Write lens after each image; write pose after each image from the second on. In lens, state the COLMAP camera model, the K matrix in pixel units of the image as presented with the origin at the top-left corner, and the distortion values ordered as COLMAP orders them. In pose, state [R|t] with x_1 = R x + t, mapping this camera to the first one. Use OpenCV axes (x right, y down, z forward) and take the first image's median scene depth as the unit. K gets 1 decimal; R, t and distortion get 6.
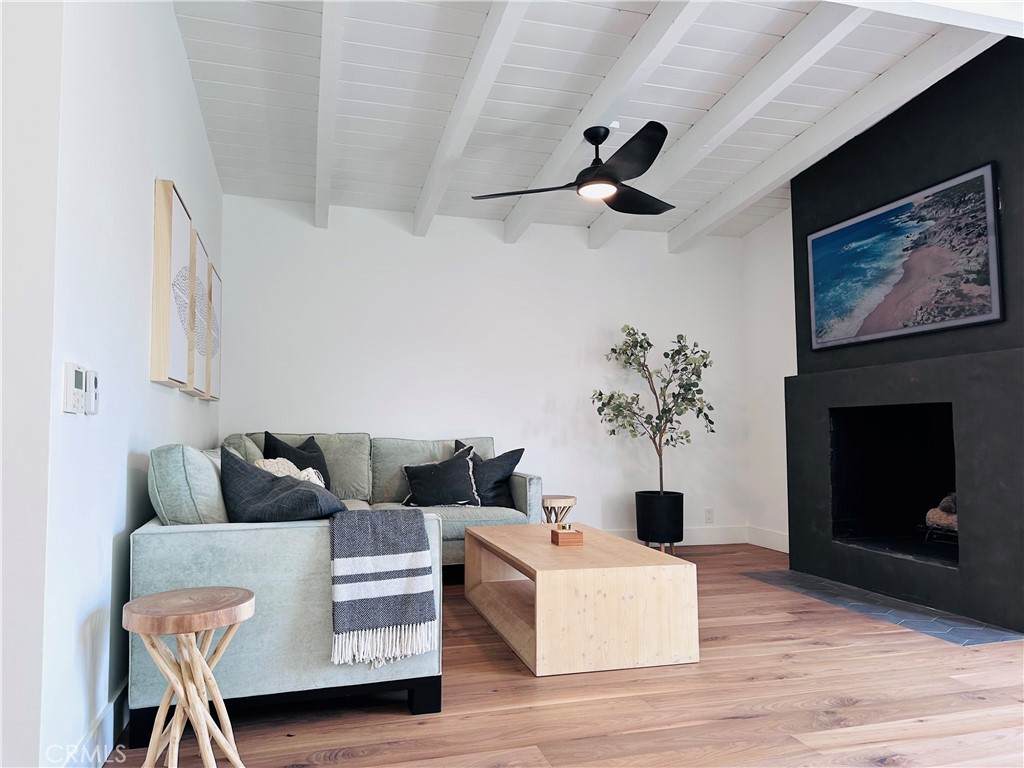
lens RADIAL K [[722.9, 0, 512.0], [0, 722.9, 384.0], [0, 0, 1]] dist [0.002566, 0.000874]
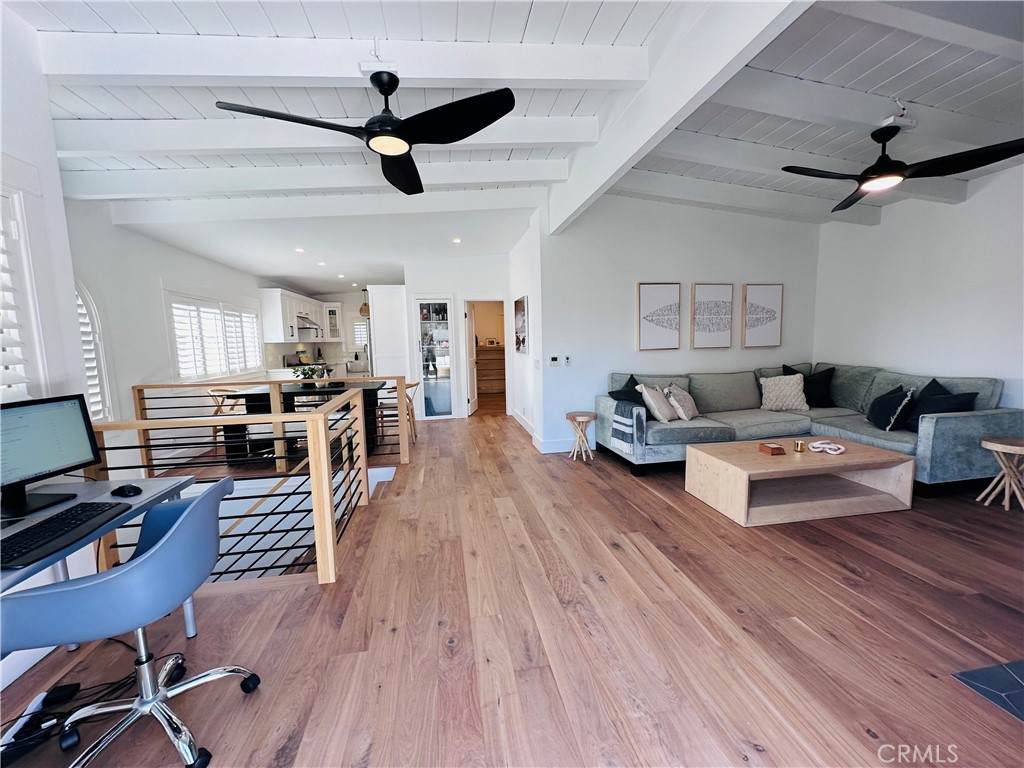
lens RADIAL K [[407.5, 0, 517.9], [0, 407.5, 389.7], [0, 0, 1]] dist [0.001591, 0.000749]
pose [[-0.086465, 0.127882, -0.988013, 1.436740], [0.090332, 0.988649, 0.120059, -0.105718], [0.992151, -0.078868, -0.097036, 0.724768]]
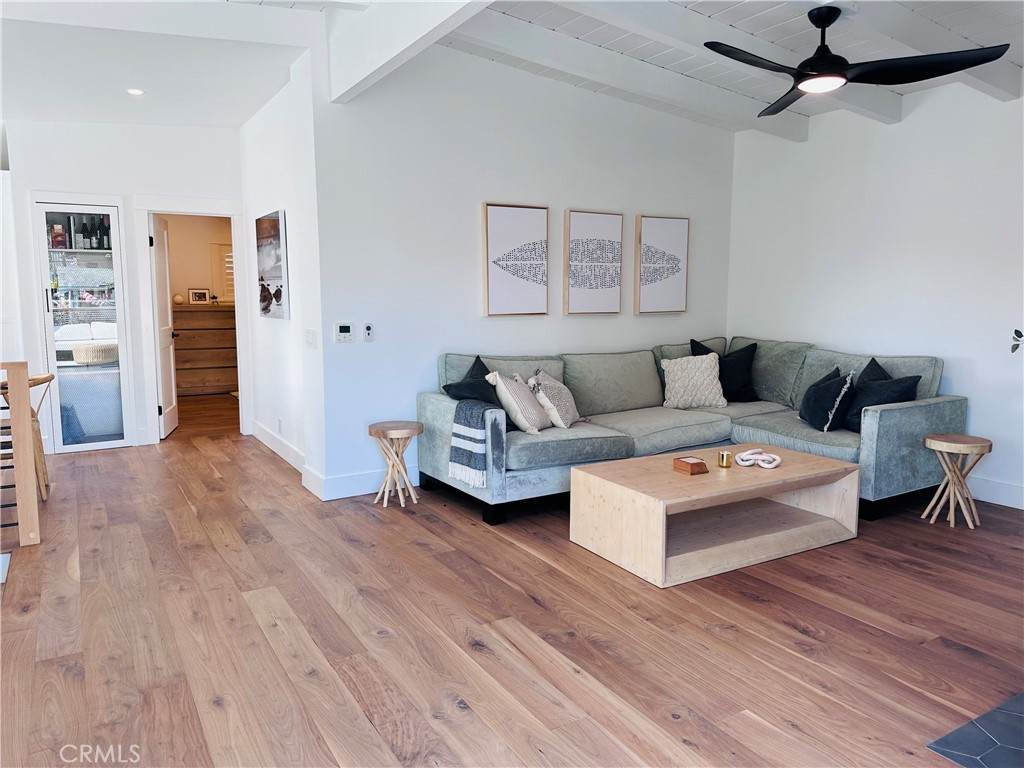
lens RADIAL K [[713.1, 0, 512.0], [0, 713.1, 384.0], [0, 0, 1]] dist [0.082175, -0.098195]
pose [[0.267437, 0.126085, -0.955290, 1.437927], [0.062979, 0.986995, 0.147901, -0.109847], [0.961515, -0.099717, 0.256018, 0.650924]]
